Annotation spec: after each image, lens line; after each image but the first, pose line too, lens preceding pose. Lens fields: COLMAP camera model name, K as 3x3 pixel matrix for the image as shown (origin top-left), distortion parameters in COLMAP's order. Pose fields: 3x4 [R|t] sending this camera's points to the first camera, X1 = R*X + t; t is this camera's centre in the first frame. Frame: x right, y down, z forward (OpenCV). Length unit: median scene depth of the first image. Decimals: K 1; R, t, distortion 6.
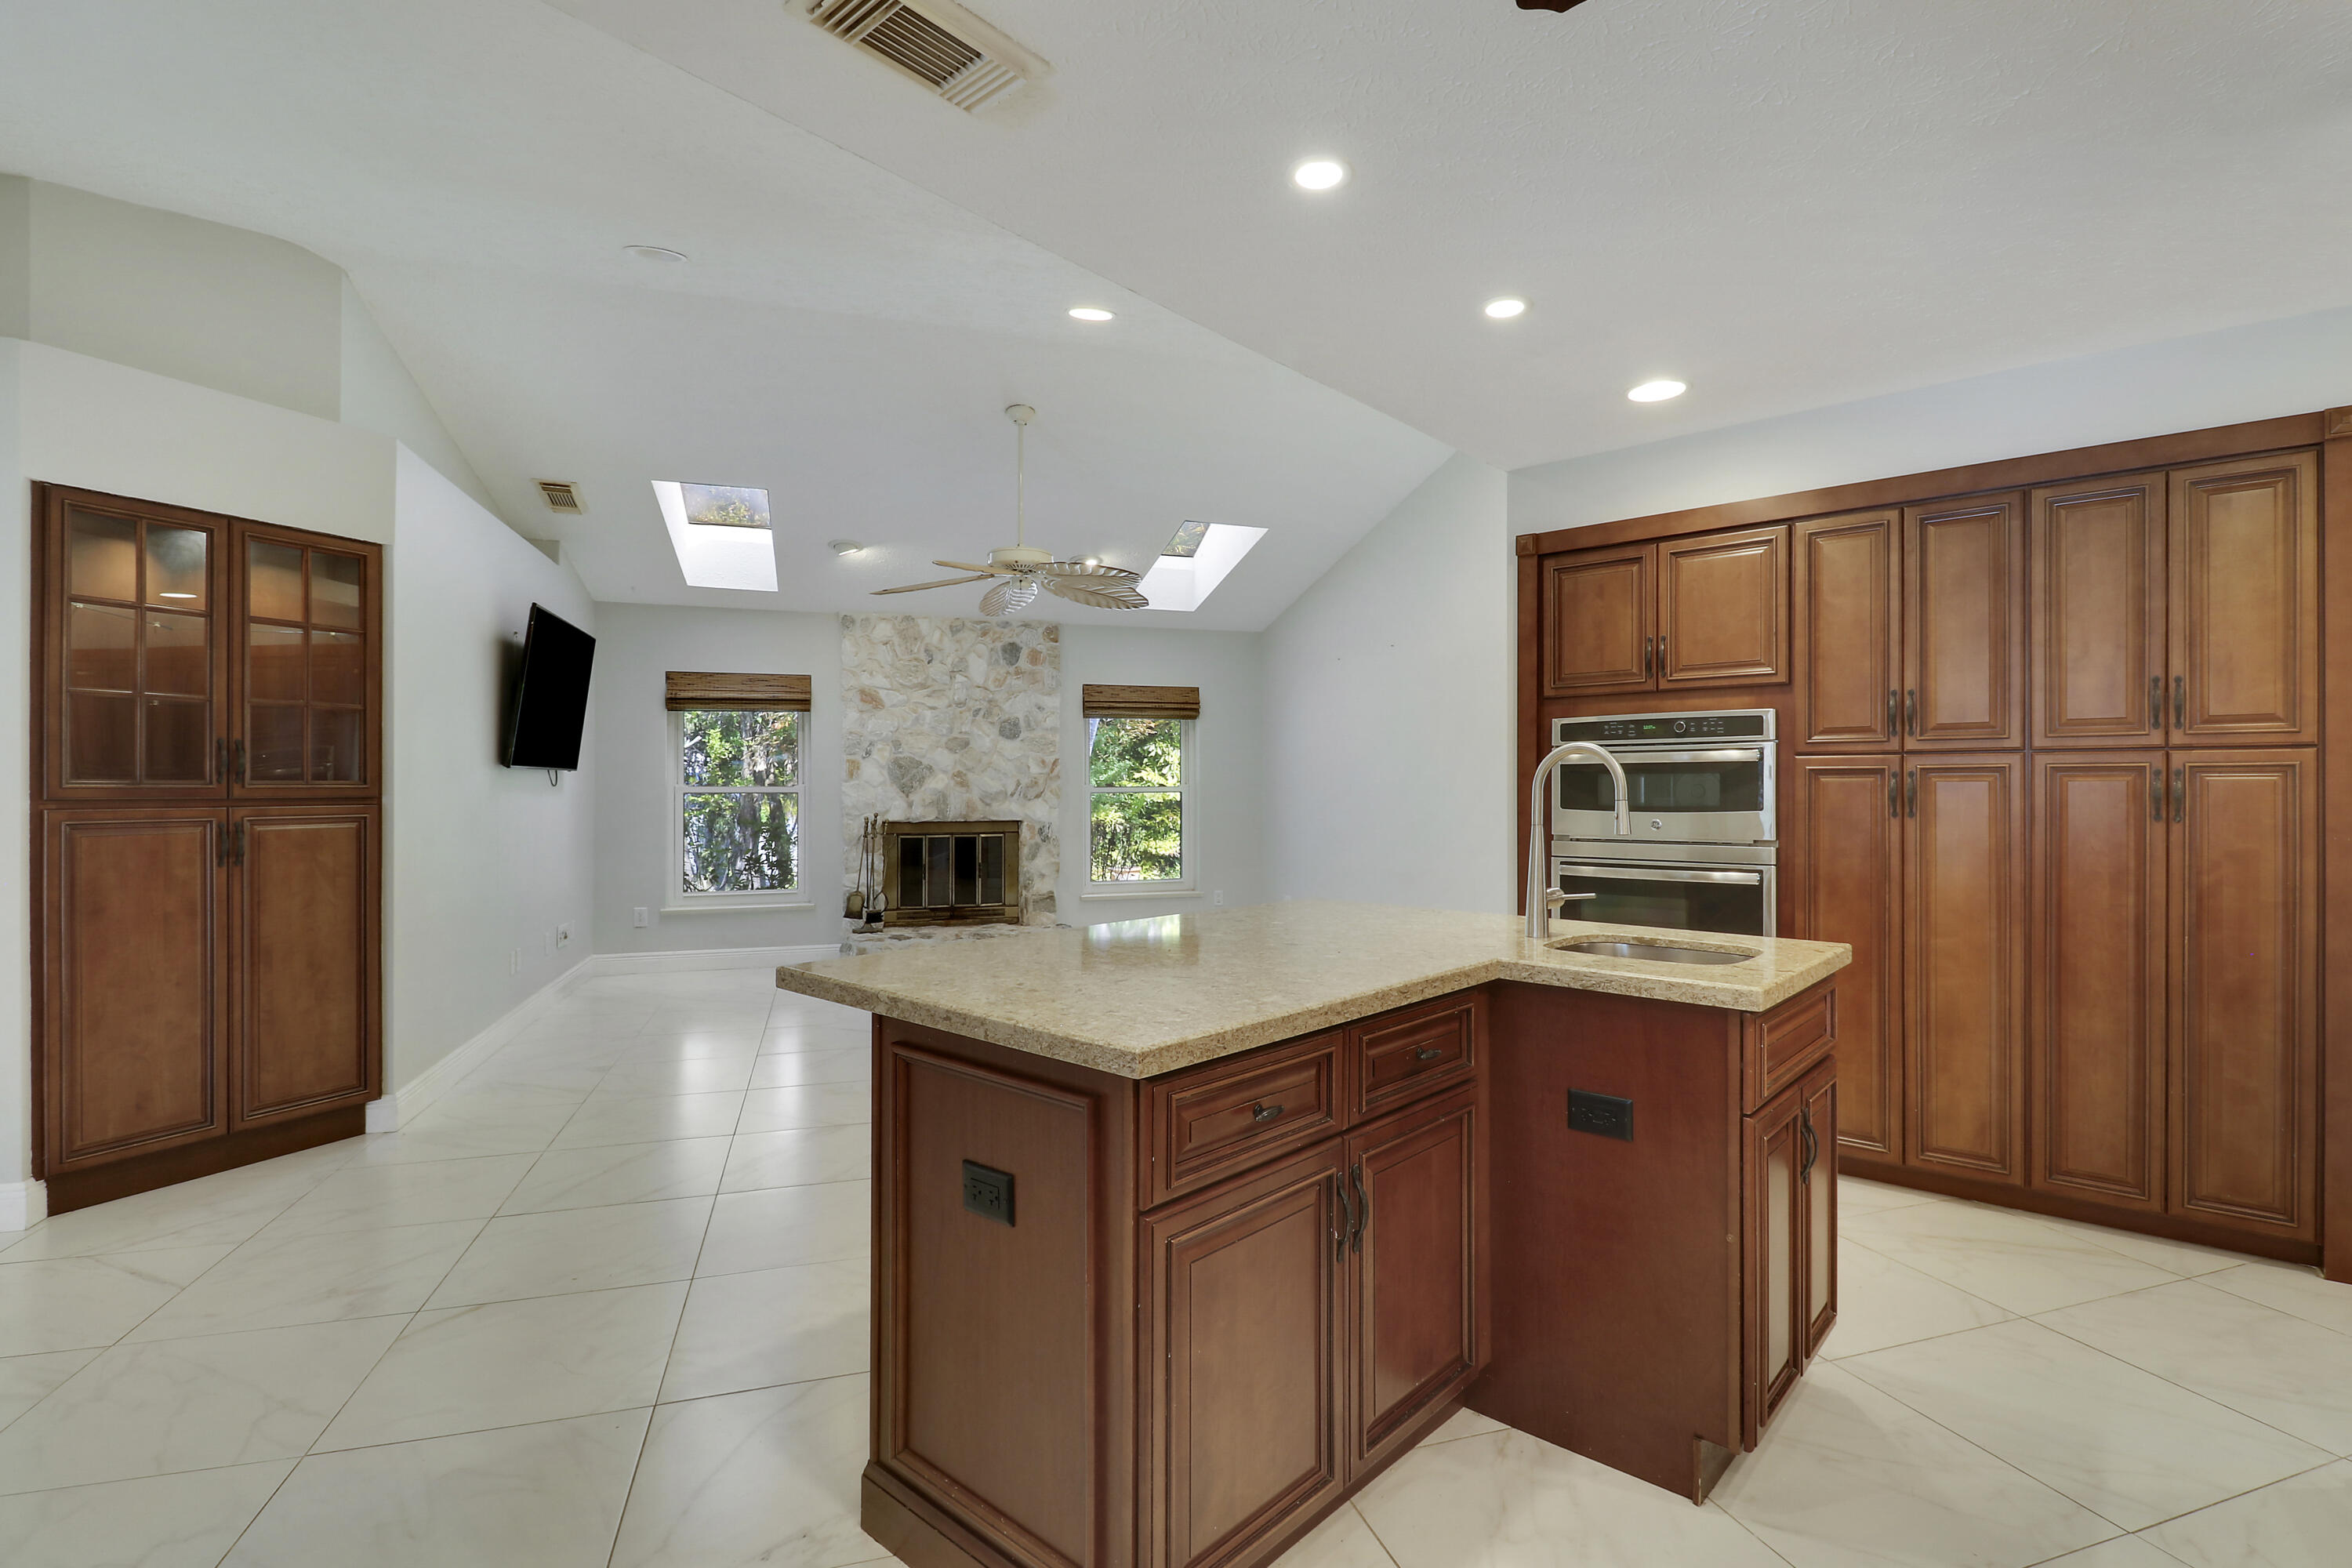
lens RADIAL K [[1108.8, 0, 1175.8], [0, 1108.8, 771.9], [0, 0, 1]] dist [0.003393, -0.013106]
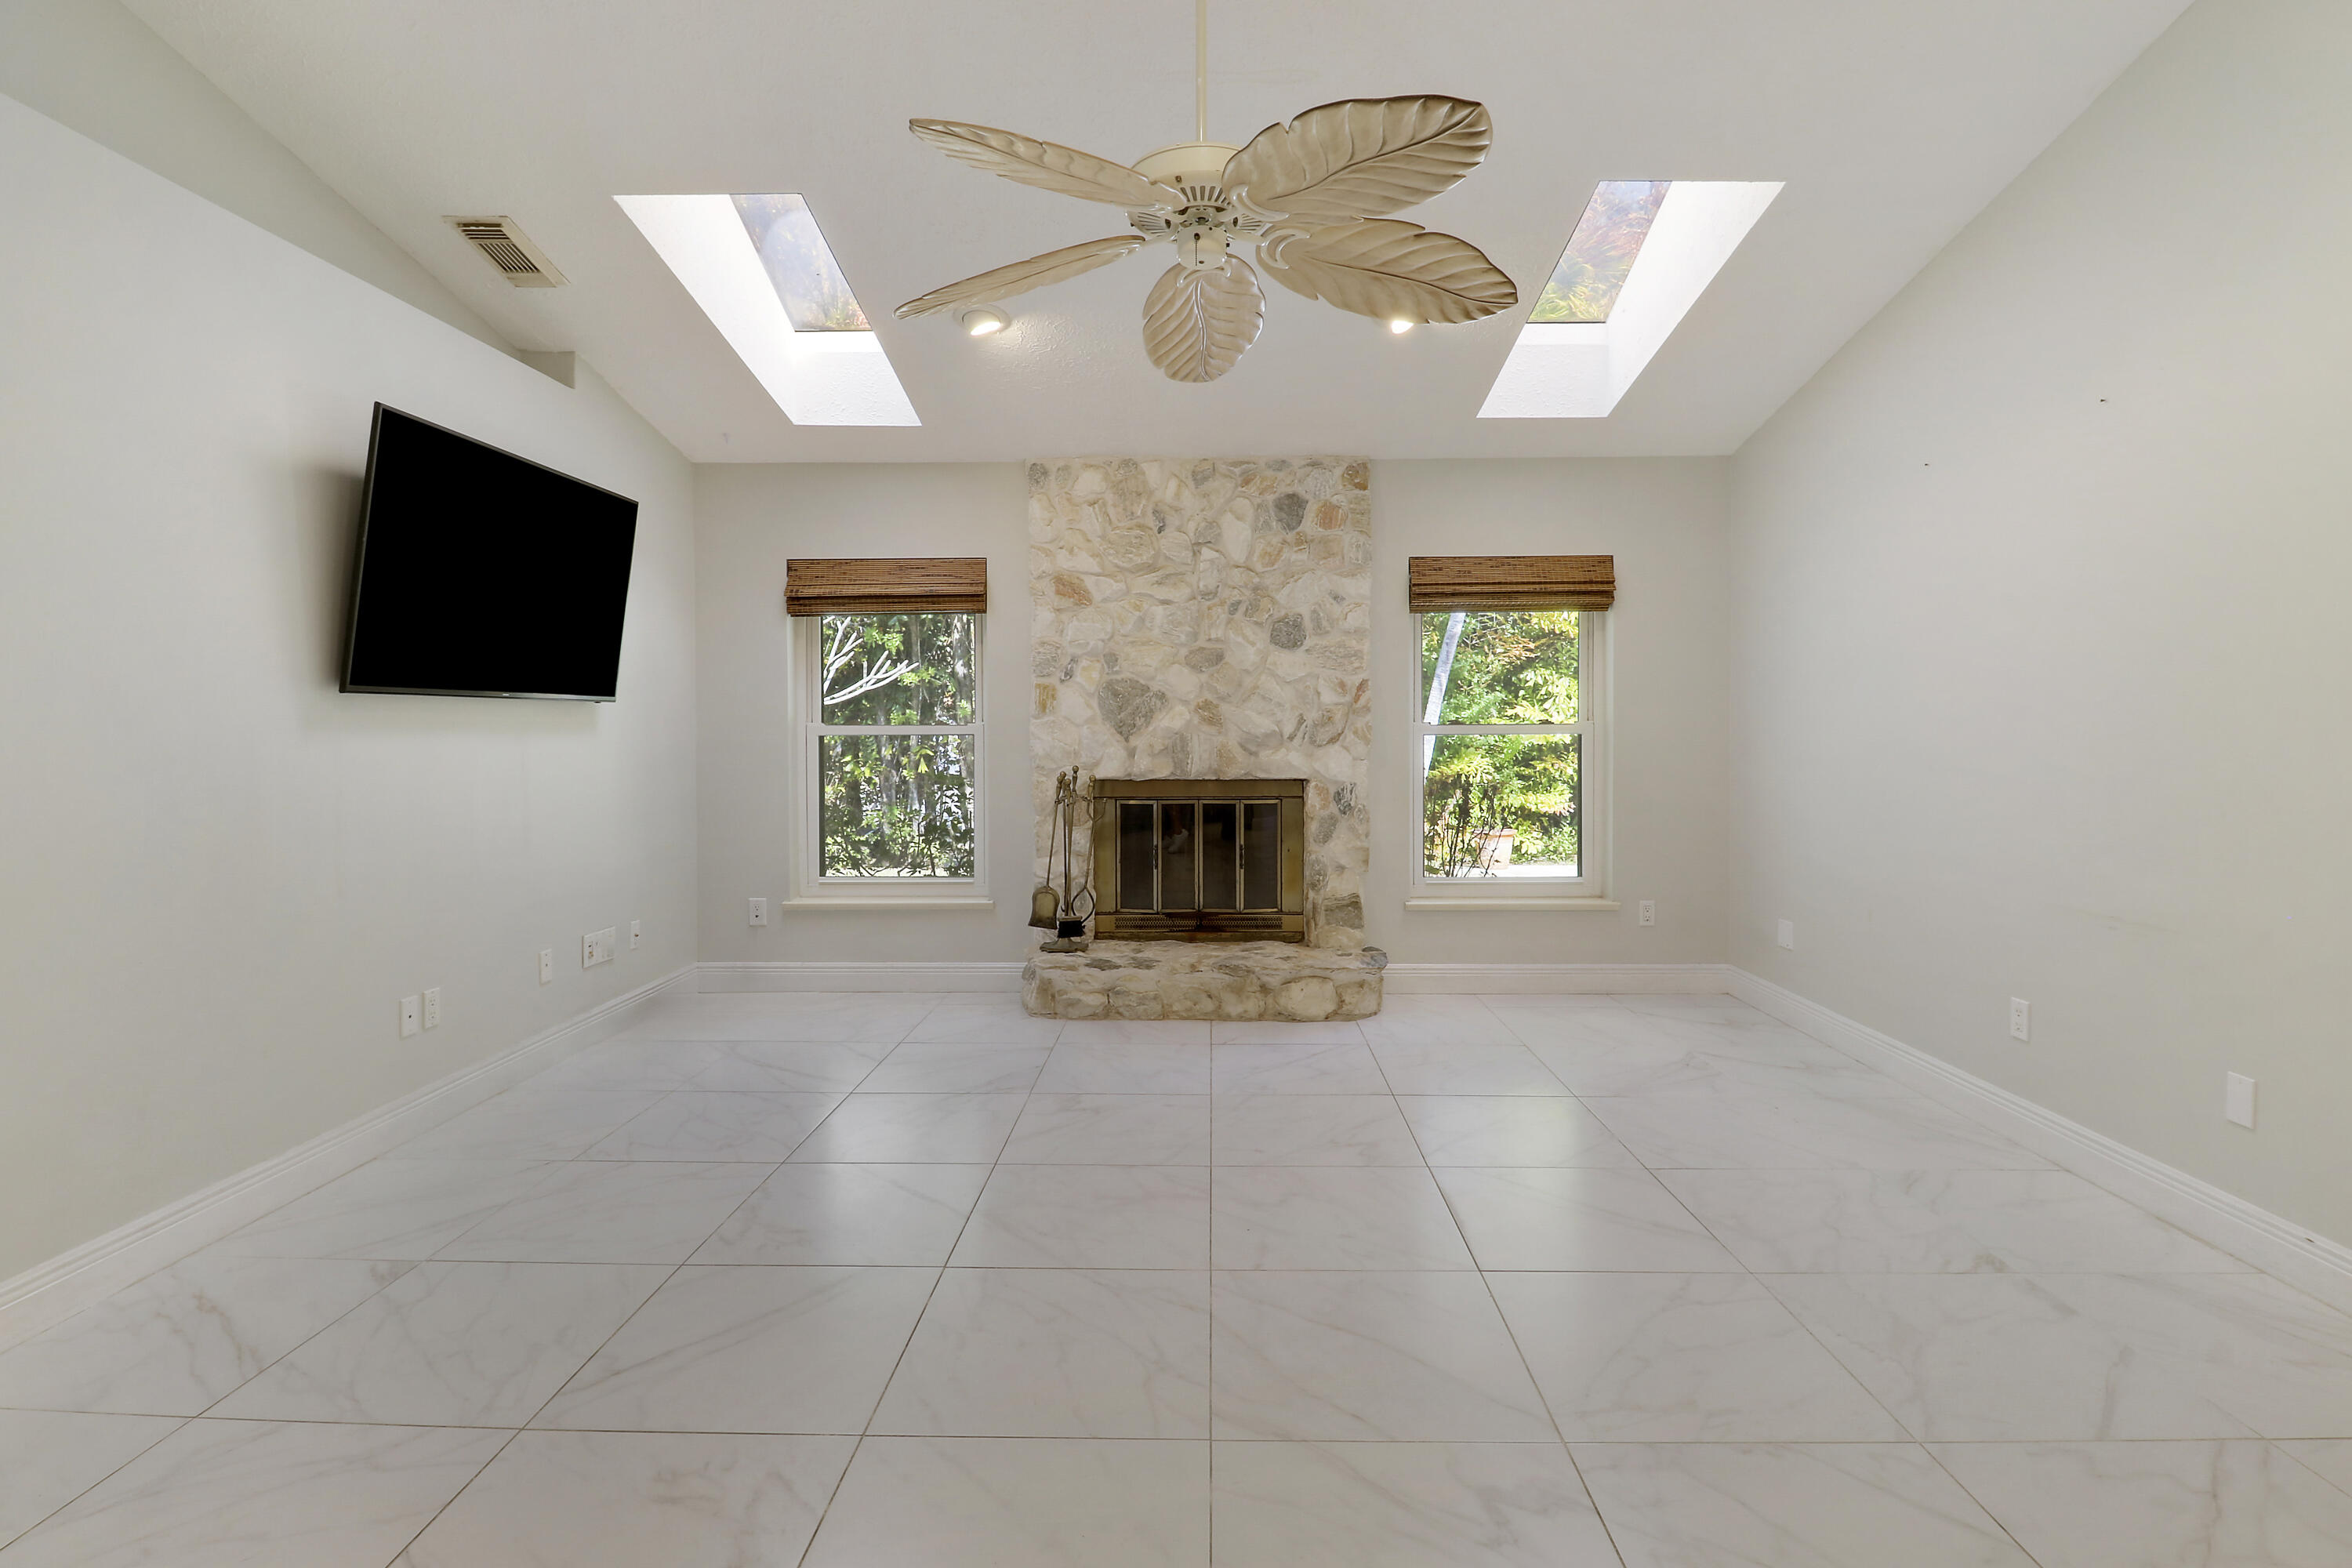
lens RADIAL K [[1108.8, 0, 1176.8], [0, 1108.8, 738.3], [0, 0, 1]] dist [0.003393, -0.013106]
pose [[0.945261, 0.002240, -0.326307, -0.005404], [0.005236, 0.999744, 0.022030, 0.006911], [0.326273, -0.022533, 0.945007, 0.406760]]
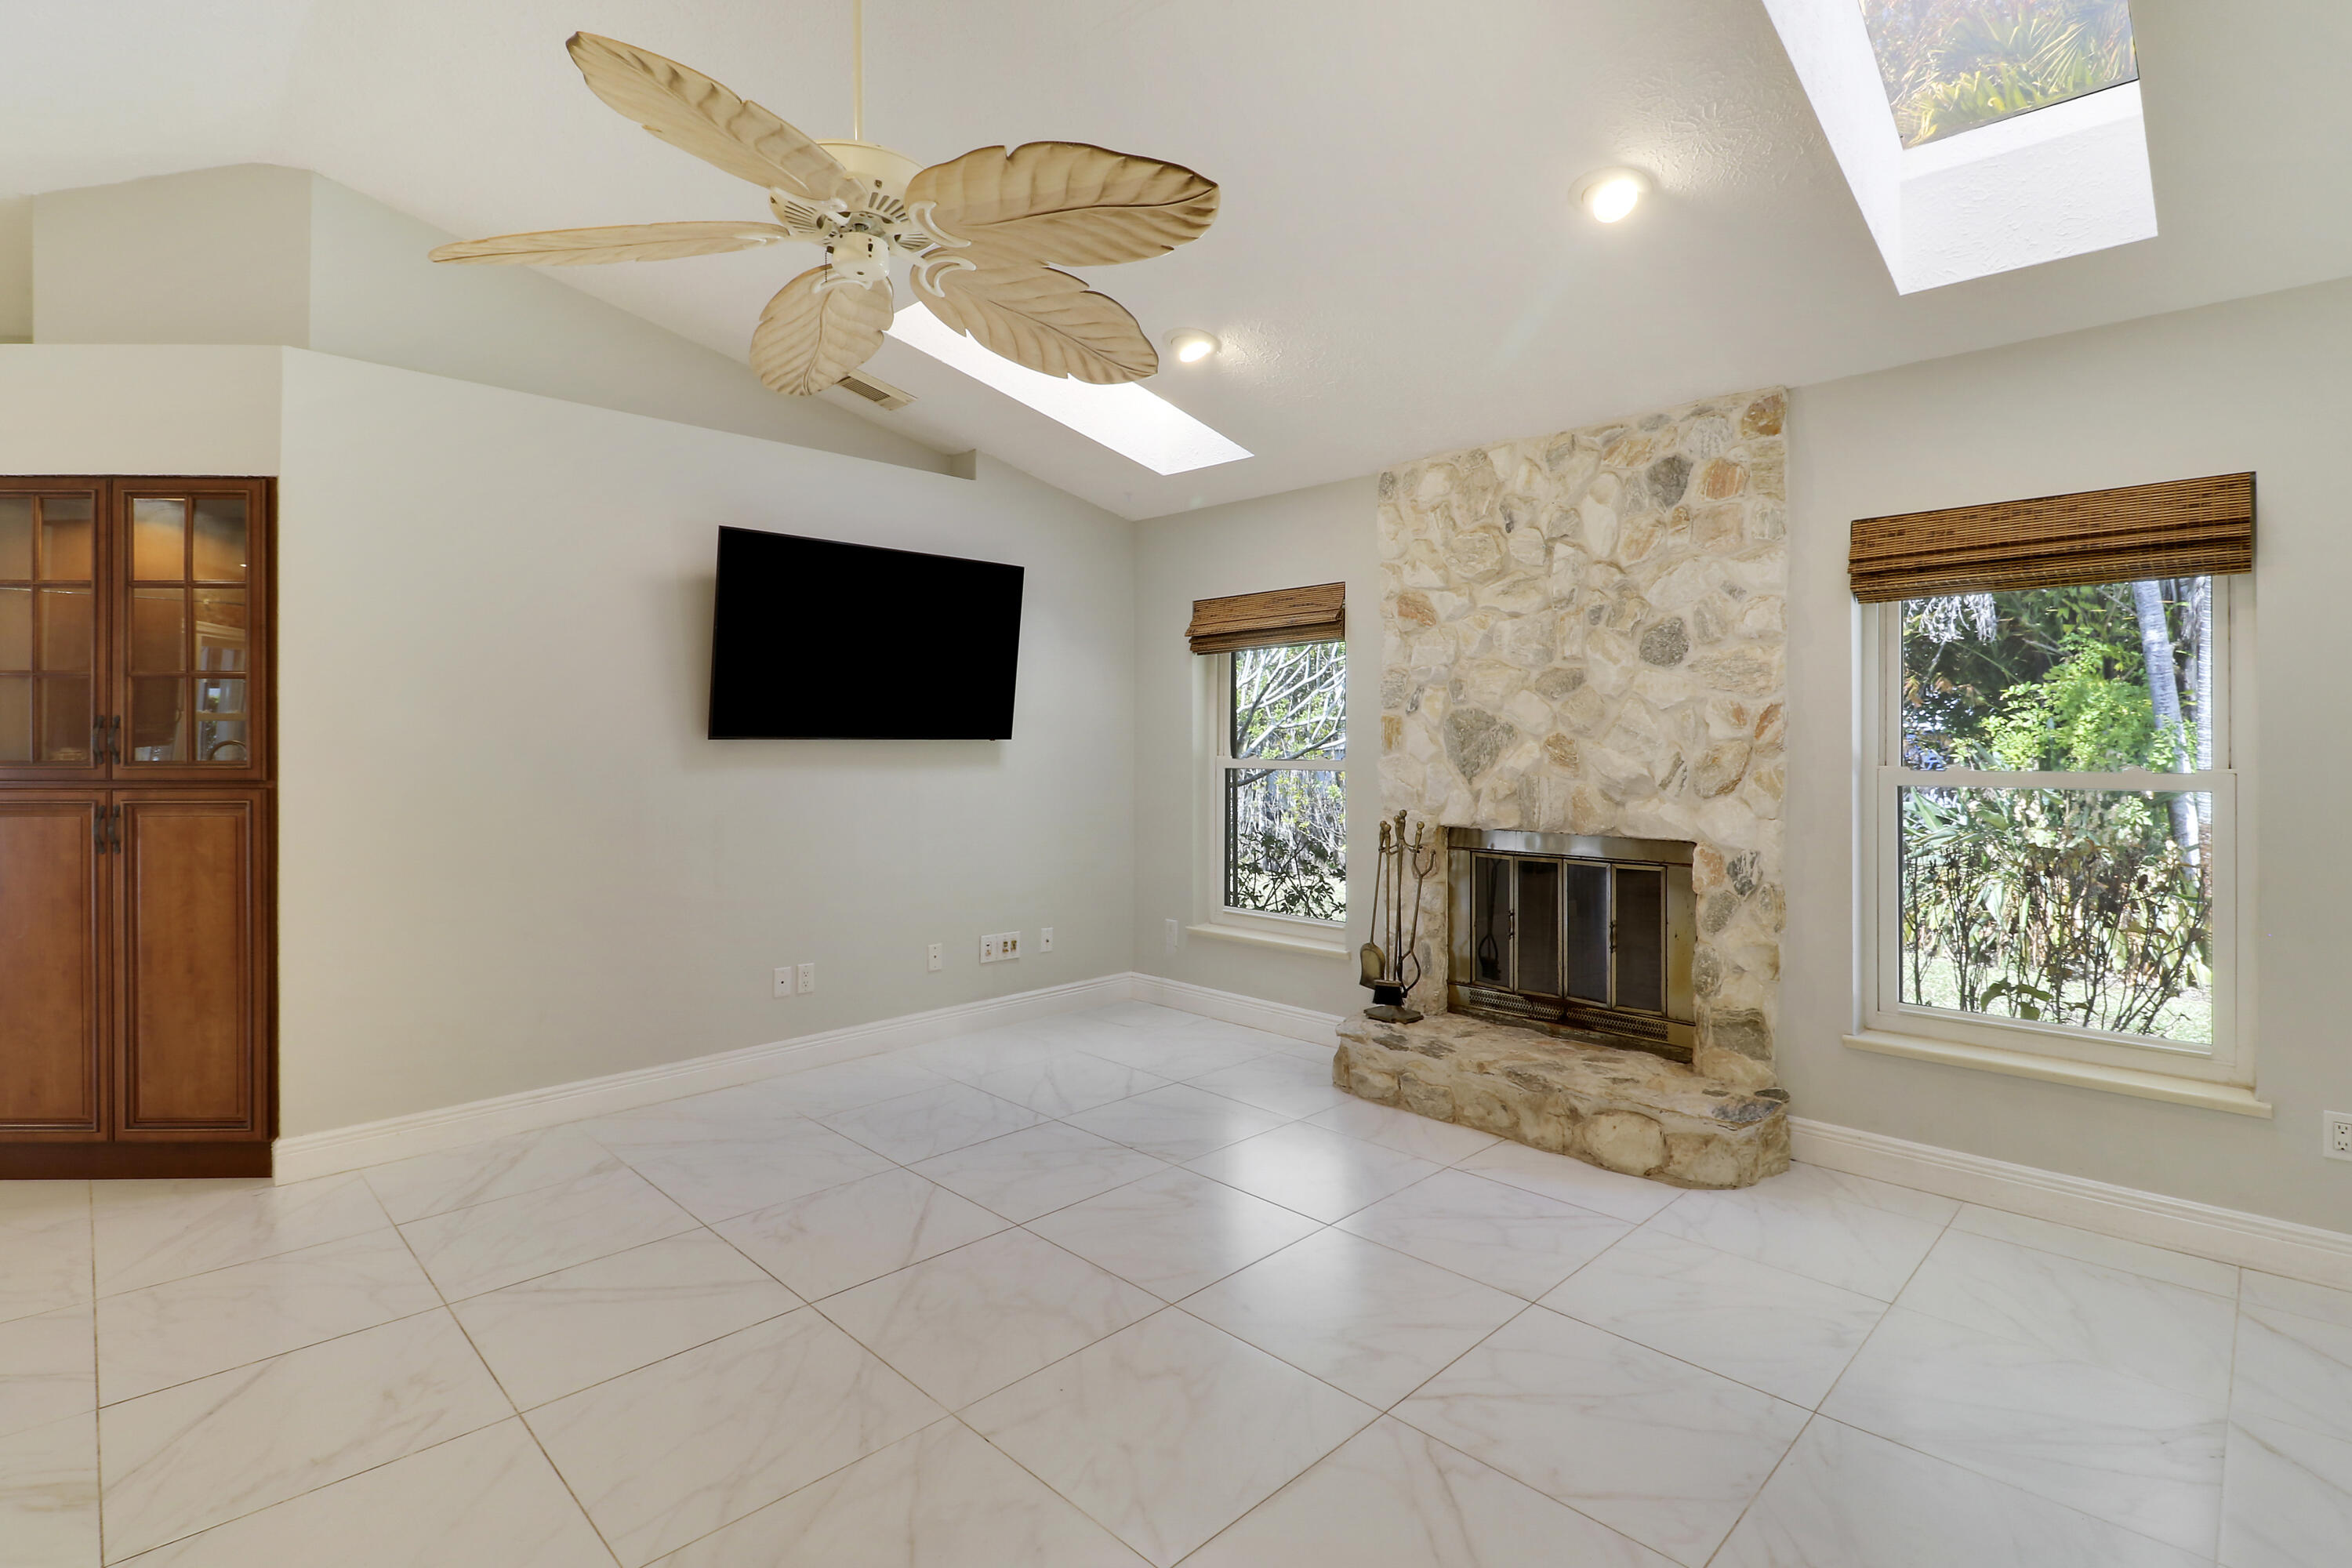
lens RADIAL K [[1108.8, 0, 1209.3], [0, 1108.8, 734.4], [0, 0, 1]] dist [0.003393, -0.013106]
pose [[0.468264, -0.003873, -0.883580, 0.179261], [0.009840, 0.999951, 0.000832, -0.002969], [0.883534, -0.009084, 0.468279, 0.640300]]
